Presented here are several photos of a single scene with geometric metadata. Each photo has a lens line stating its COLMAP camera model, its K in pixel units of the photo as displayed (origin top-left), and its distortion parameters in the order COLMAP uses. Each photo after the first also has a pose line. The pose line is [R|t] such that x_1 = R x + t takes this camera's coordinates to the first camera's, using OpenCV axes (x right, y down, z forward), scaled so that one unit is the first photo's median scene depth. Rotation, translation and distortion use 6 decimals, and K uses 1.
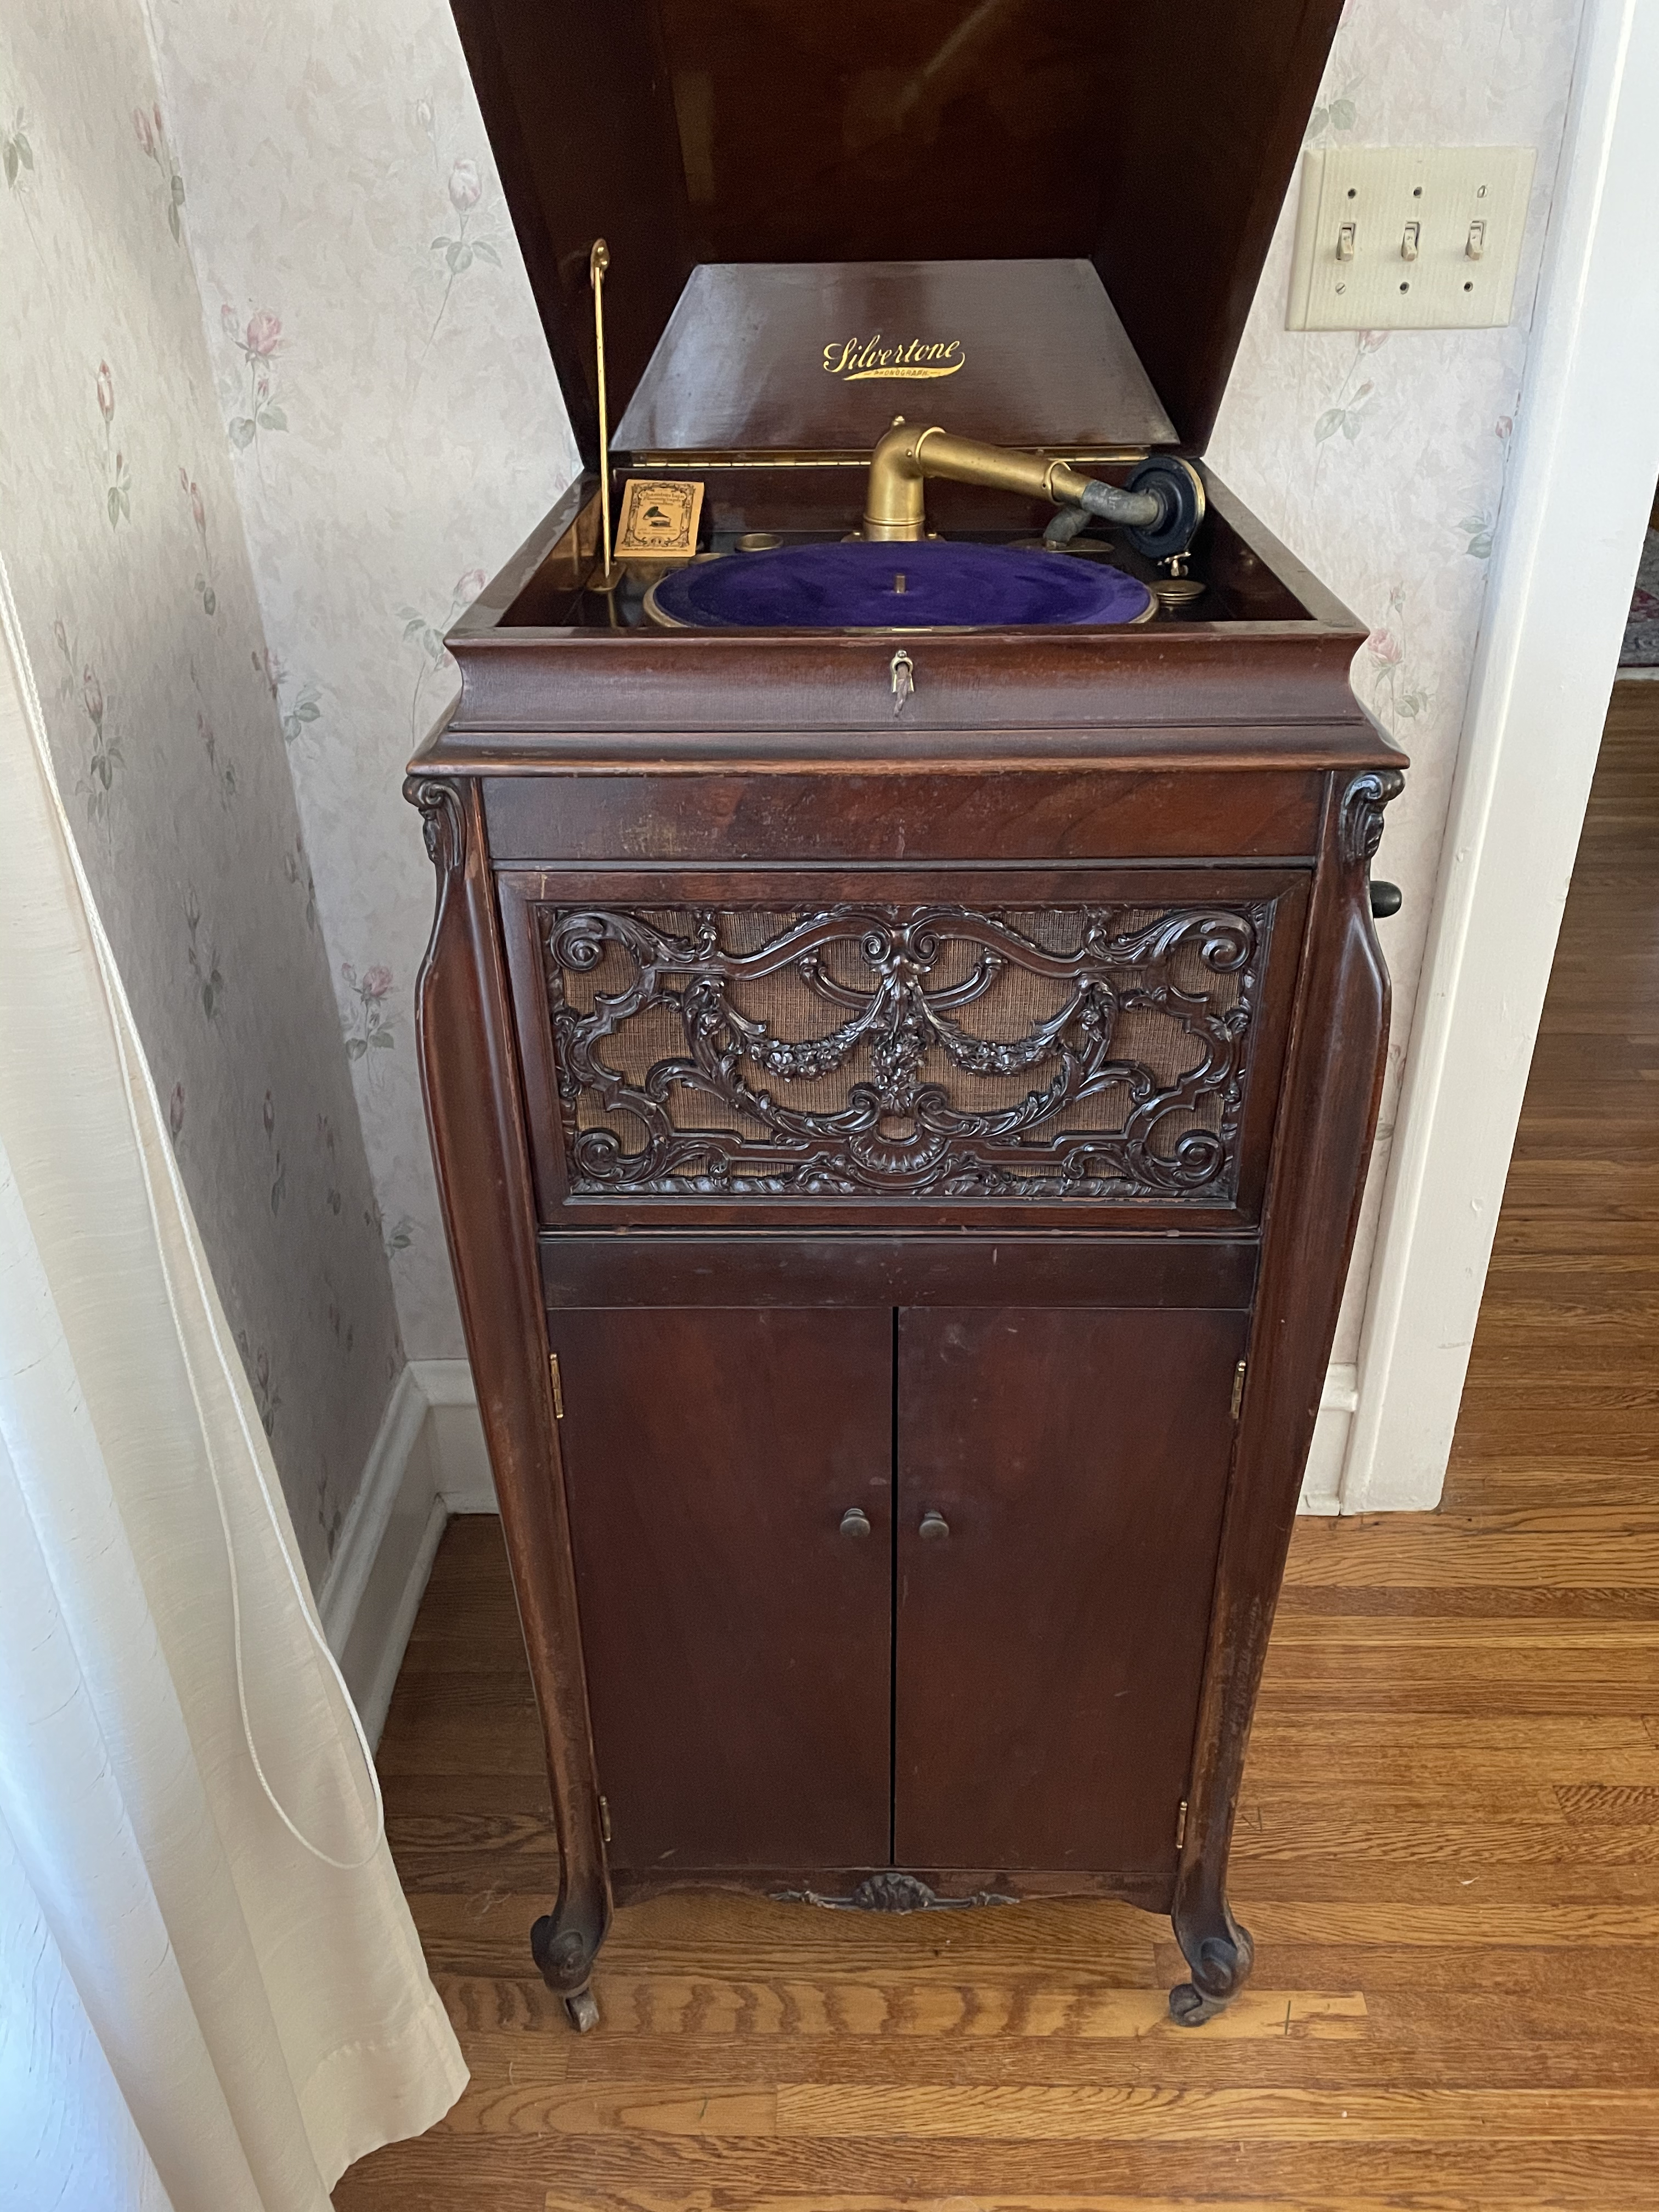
lens RADIAL K [[1679.8, 0, 826.2], [0, 1679.8, 1106.7], [0, 0, 1]] dist [0.052148, -0.029266]
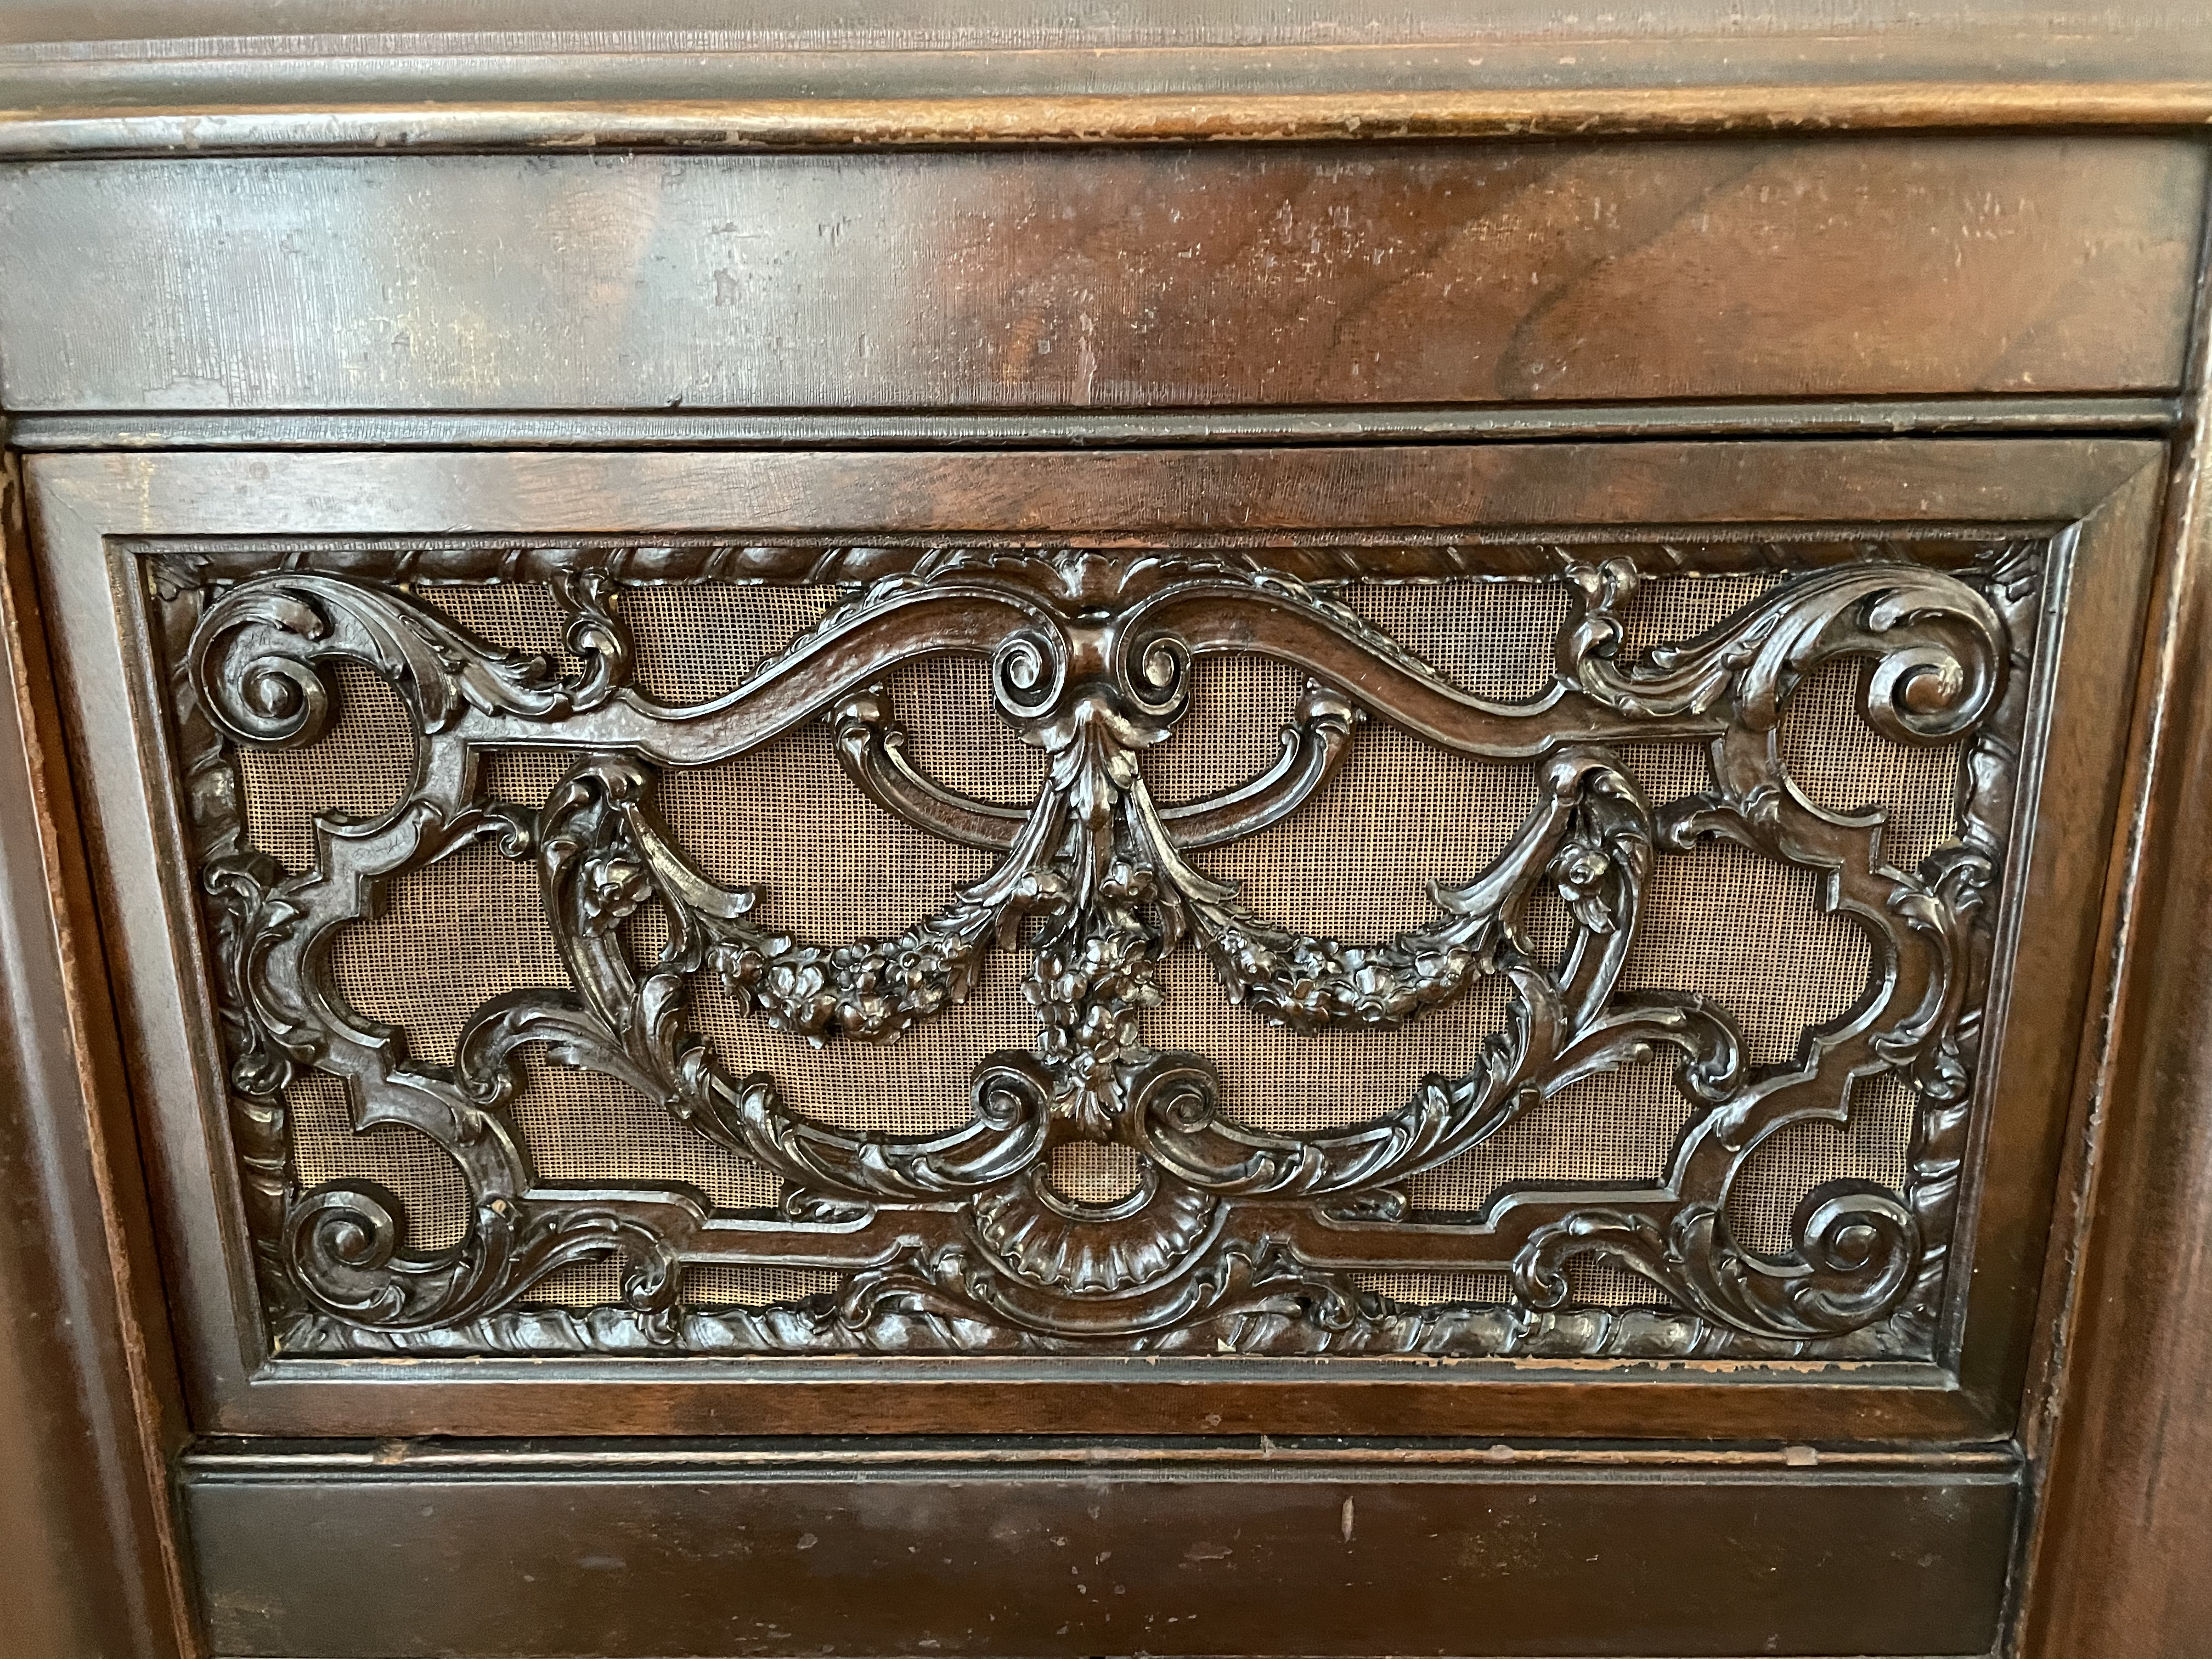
lens RADIAL K [[1679.8, 0, 1093.8], [0, 1679.8, 840.4], [0, 0, 1]] dist [0.052148, -0.029266]
pose [[0.999931, 0.001414, 0.011623, 0.035290], [0.001751, 0.963457, -0.267857, 0.041135], [-0.011577, 0.267859, 0.963389, 0.560476]]
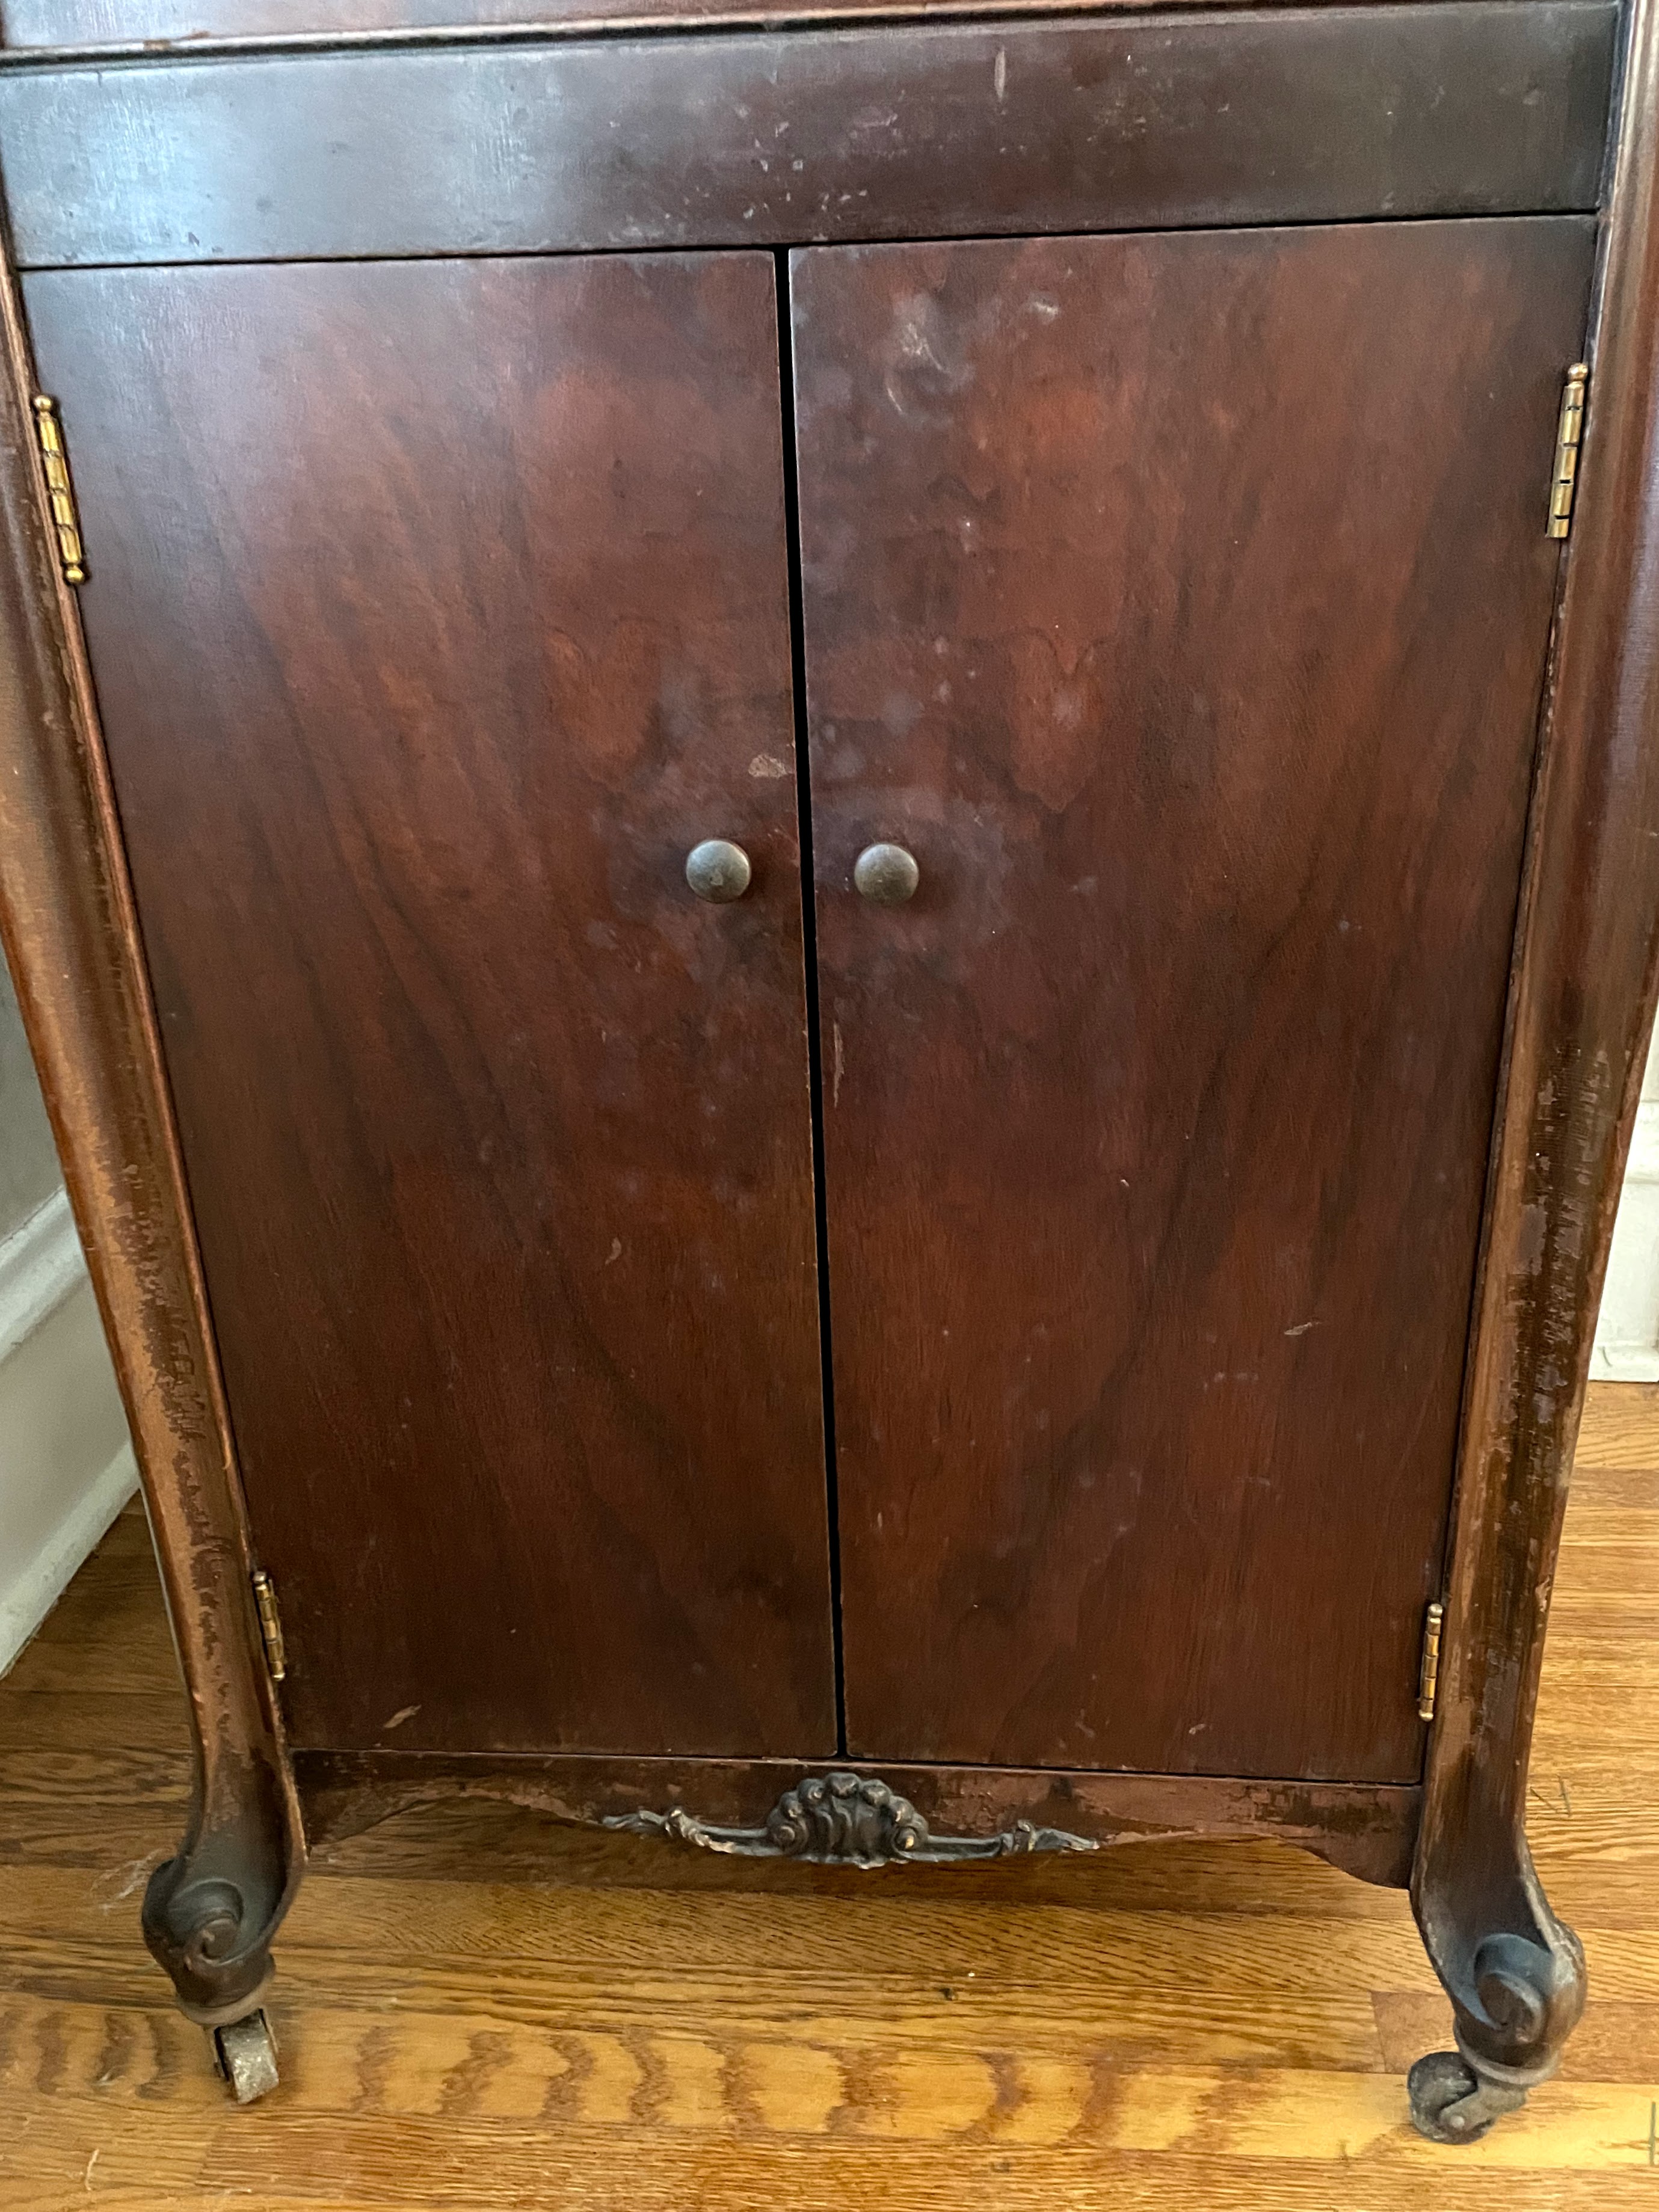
lens RADIAL K [[1836.4, 0, 835.1], [0, 1836.4, 1099.8], [0, 0, 1]] dist [0.066435, -0.069721]
pose [[0.997833, 0.007084, -0.065414, 0.088820], [-0.015320, 0.991876, -0.126285, 0.402900], [0.063988, 0.127014, 0.989835, 0.538605]]
